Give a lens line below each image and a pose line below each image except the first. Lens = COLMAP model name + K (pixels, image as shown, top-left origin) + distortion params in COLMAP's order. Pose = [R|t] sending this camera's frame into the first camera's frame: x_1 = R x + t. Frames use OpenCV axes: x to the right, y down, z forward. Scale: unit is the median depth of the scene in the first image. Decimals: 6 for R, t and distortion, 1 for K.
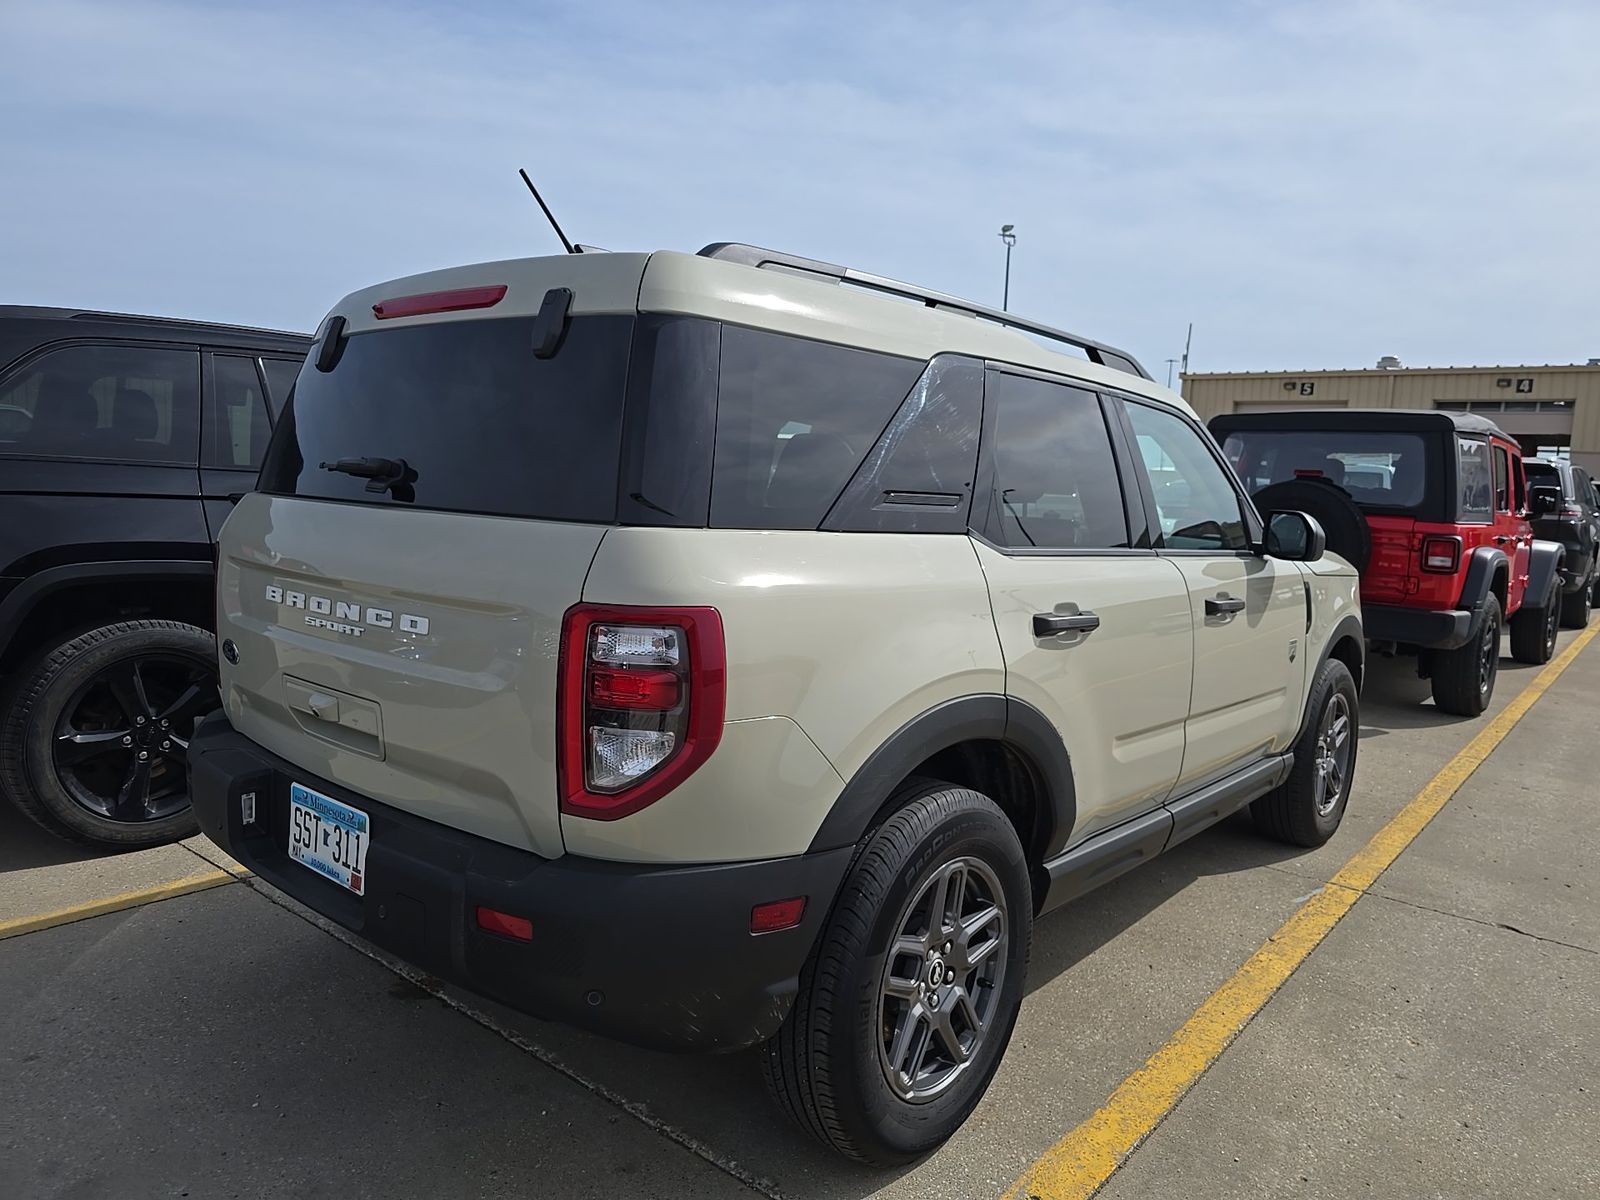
lens RADIAL K [[1100.6, 0, 785.0], [0, 1100.6, 543.8], [0, 0, 1]] dist [0.016450, -0.000684]
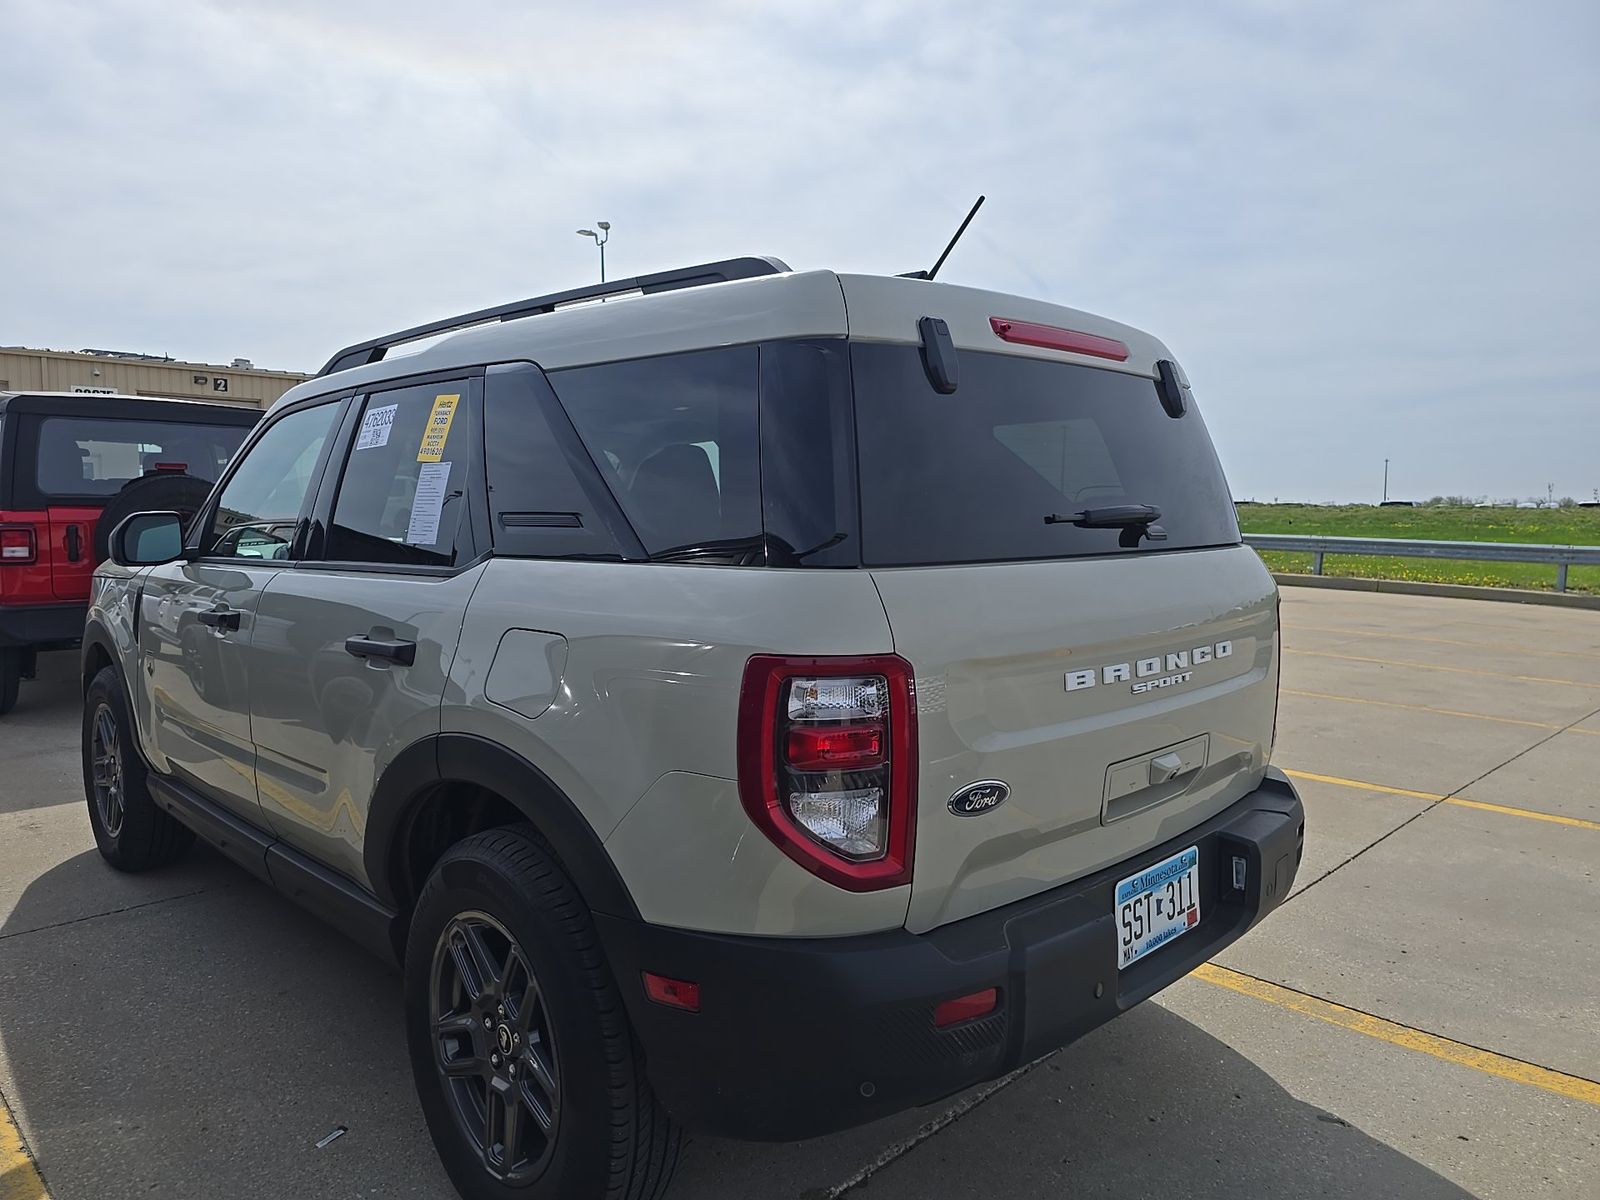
lens RADIAL K [[1104.8, 0, 799.8], [0, 1104.8, 550.5], [0, 0, 1]] dist [0.079152, -0.078157]
pose [[0.071829, -0.089421, 0.993400, -1.324873], [0.059757, 0.994570, 0.085206, -0.135280], [-0.995625, 0.053243, 0.076782, 1.179101]]
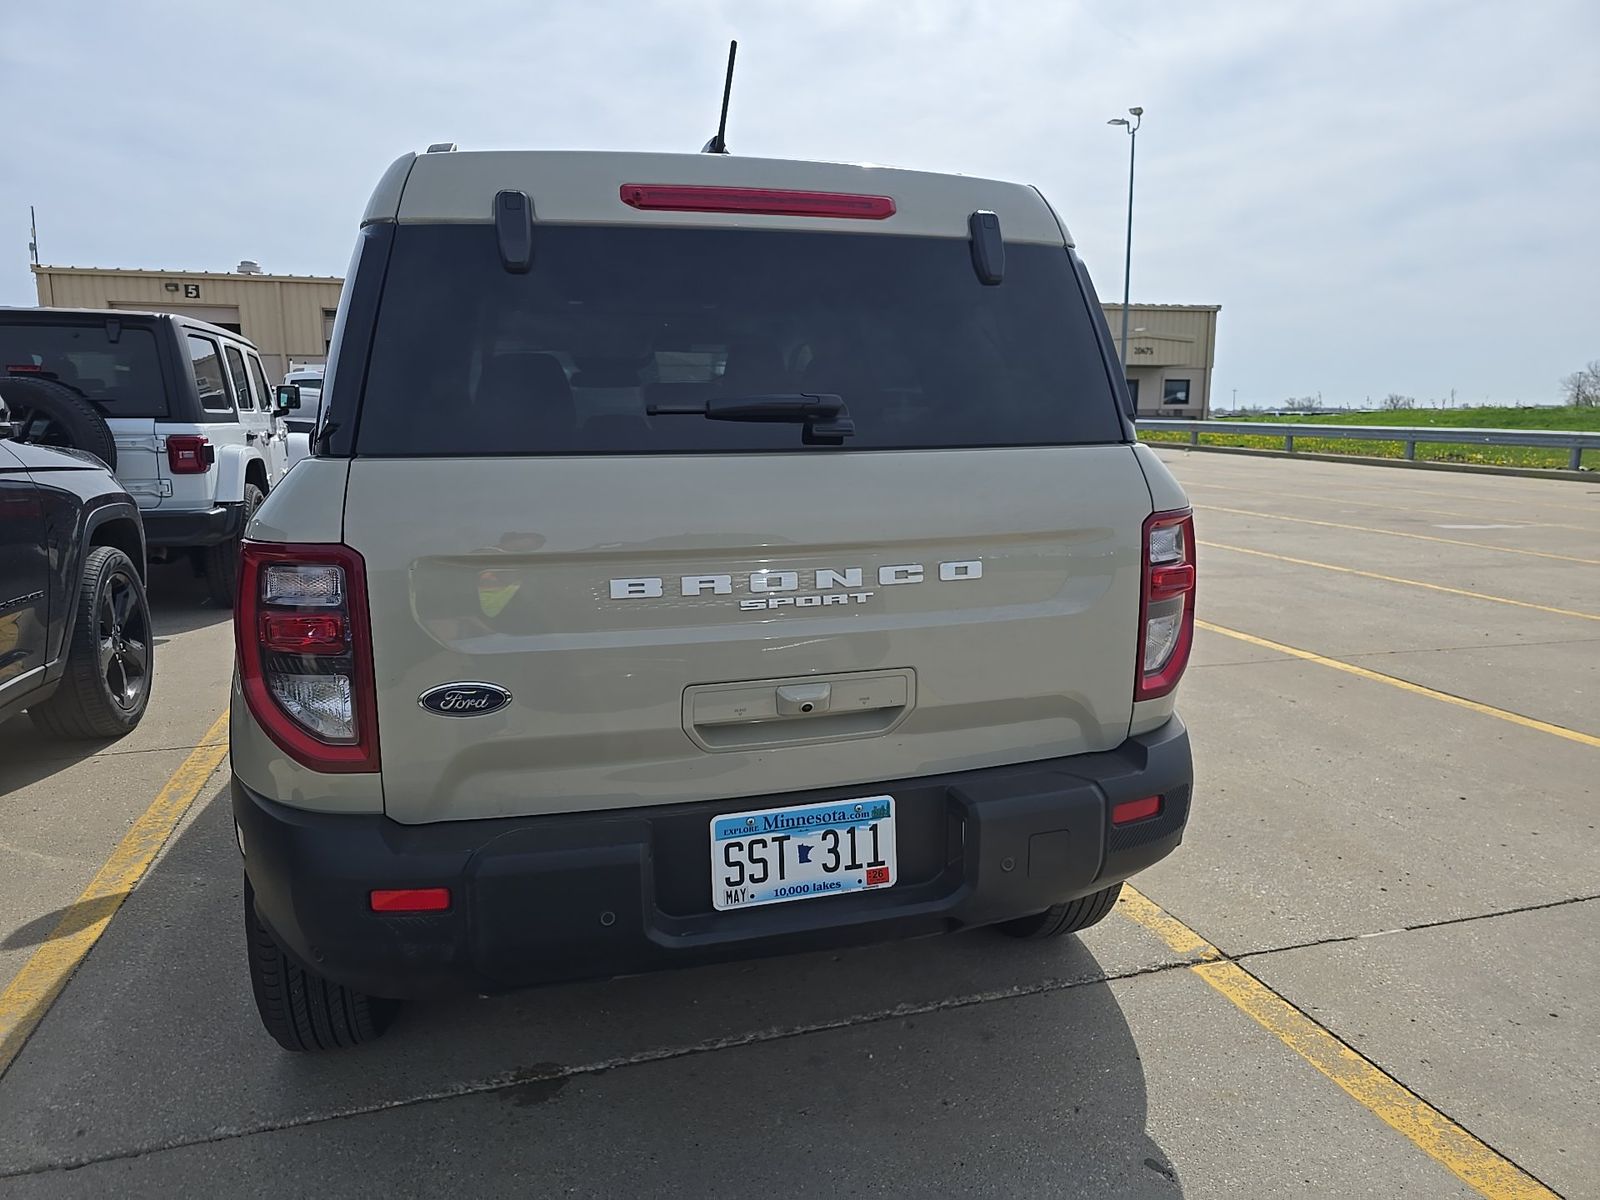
lens RADIAL K [[1104.8, 0, 799.8], [0, 1104.8, 550.5], [0, 0, 1]] dist [0.079152, -0.078157]
pose [[0.542209, -0.152249, 0.826335, -1.042756], [0.079402, 0.988330, 0.129995, -0.068058], [-0.836484, -0.004872, 0.547970, 0.526040]]
